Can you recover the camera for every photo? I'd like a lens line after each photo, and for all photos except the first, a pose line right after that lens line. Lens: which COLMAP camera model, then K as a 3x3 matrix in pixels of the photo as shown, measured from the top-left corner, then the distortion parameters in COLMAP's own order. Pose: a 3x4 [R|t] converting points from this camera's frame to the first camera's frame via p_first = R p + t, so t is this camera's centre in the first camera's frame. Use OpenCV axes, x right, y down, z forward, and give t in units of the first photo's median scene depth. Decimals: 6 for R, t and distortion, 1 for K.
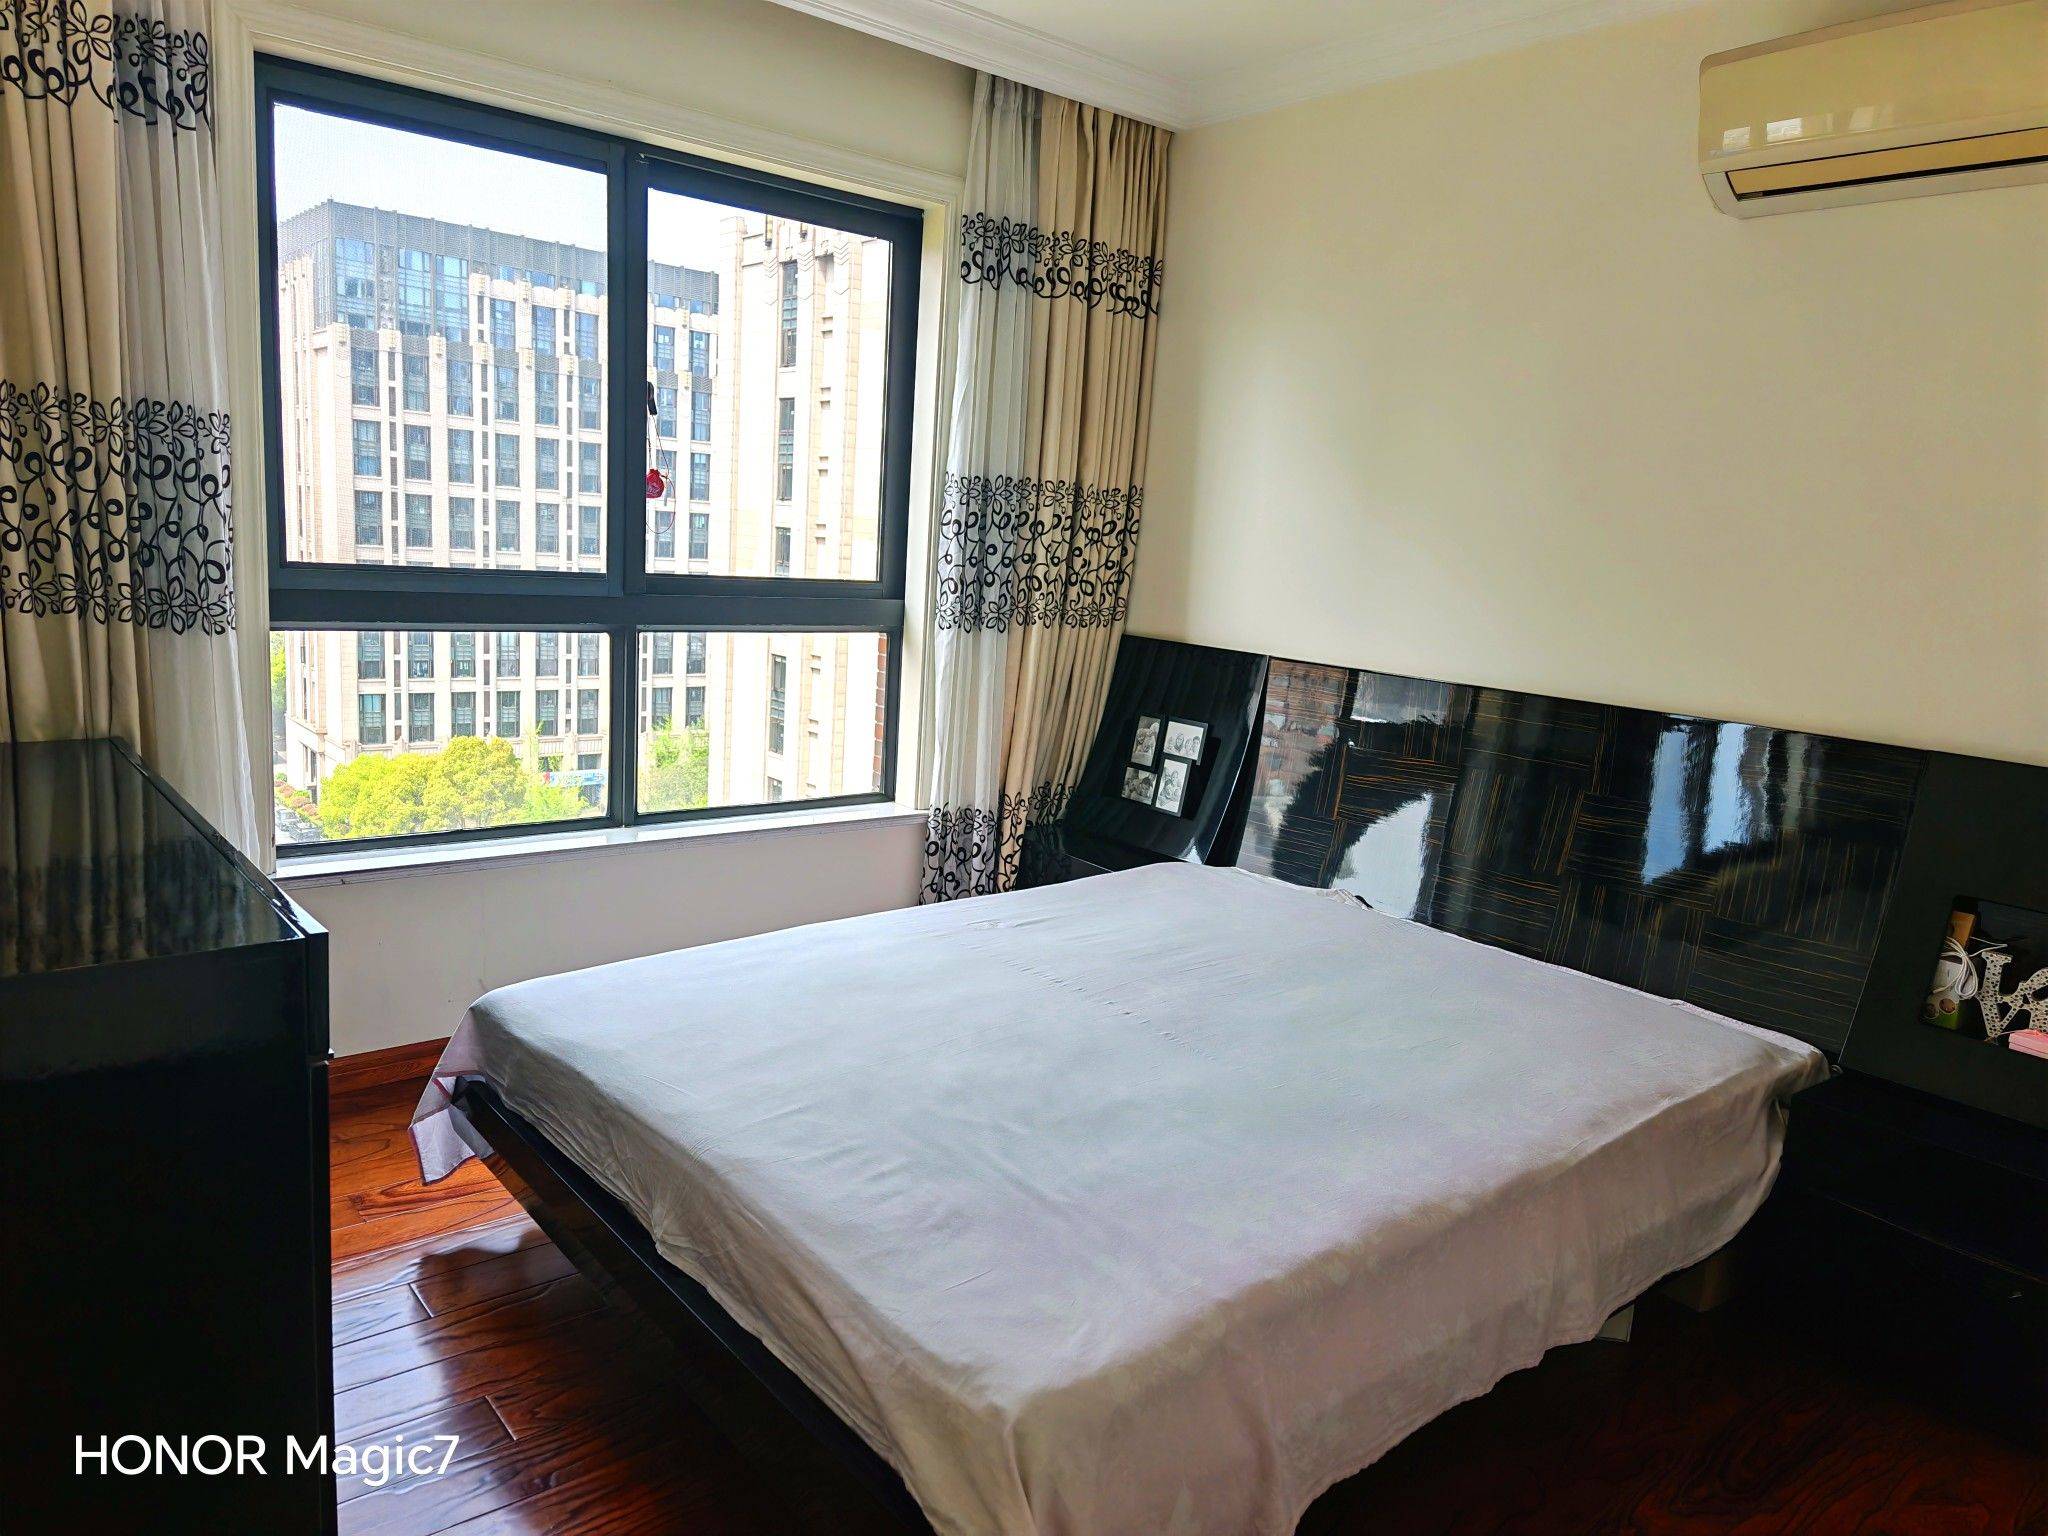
lens RADIAL K [[1415.2, 0, 1024.0], [0, 1415.2, 768.0], [0, 0, 1]] dist [0.090752, -0.092204]
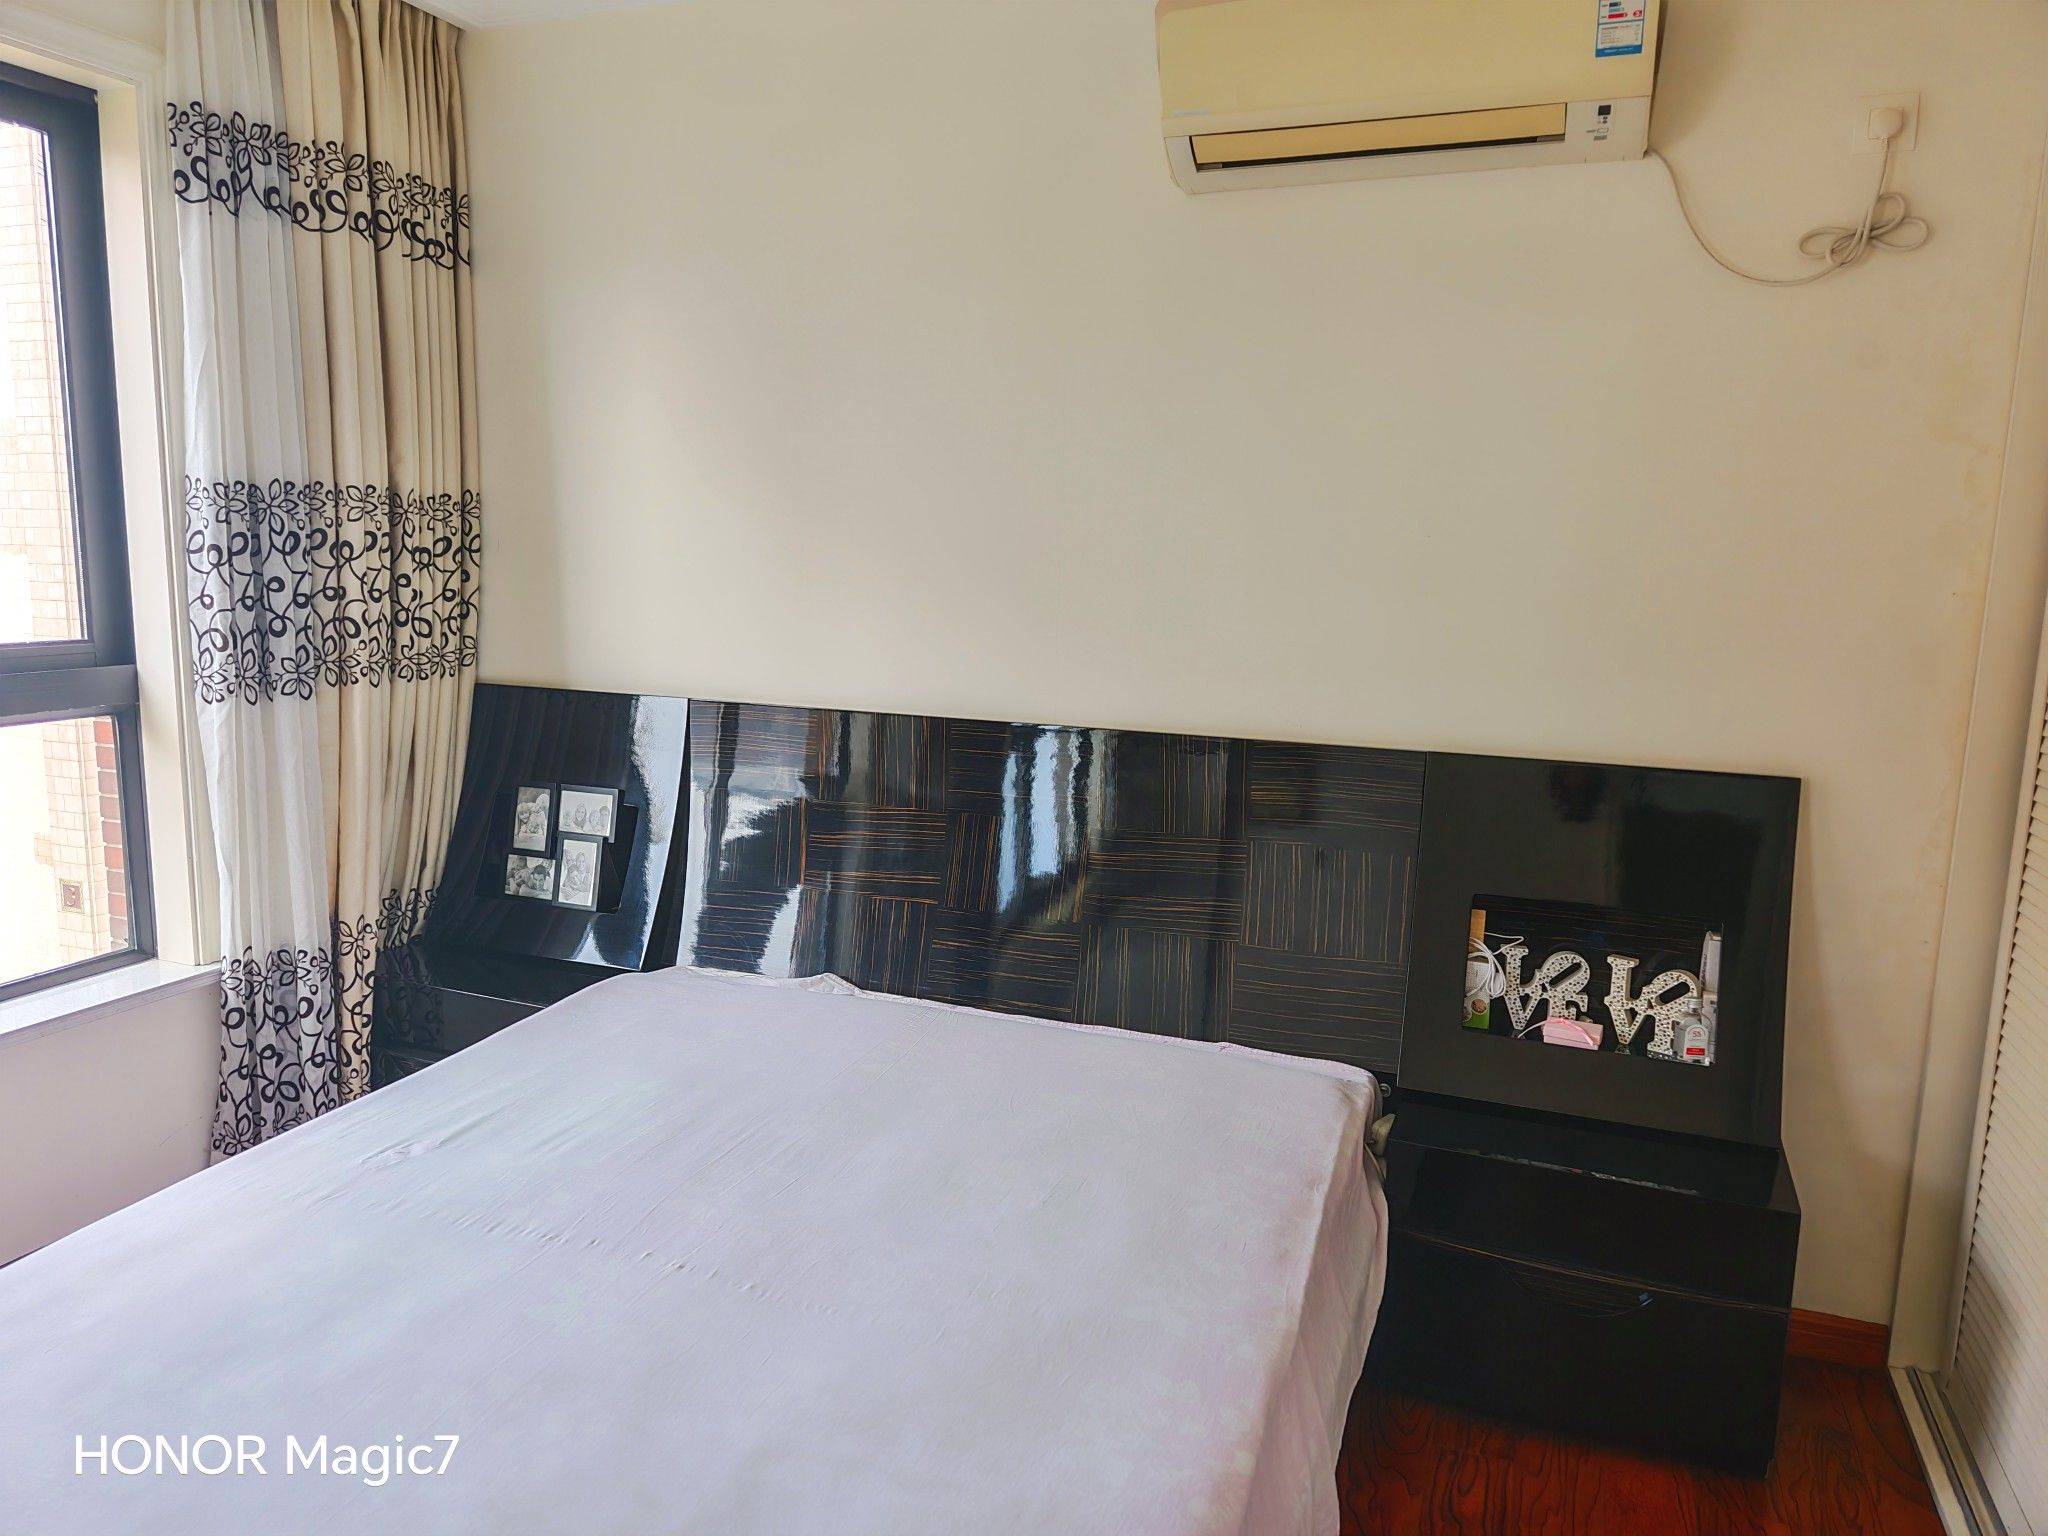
lens RADIAL K [[1415.2, 0, 1024.0], [0, 1415.2, 768.0], [0, 0, 1]] dist [0.090752, -0.092204]
pose [[0.865793, -0.120990, 0.485556, -0.058807], [0.115696, 0.992438, 0.040997, -0.049368], [-0.486844, 0.020682, 0.873244, 0.193872]]
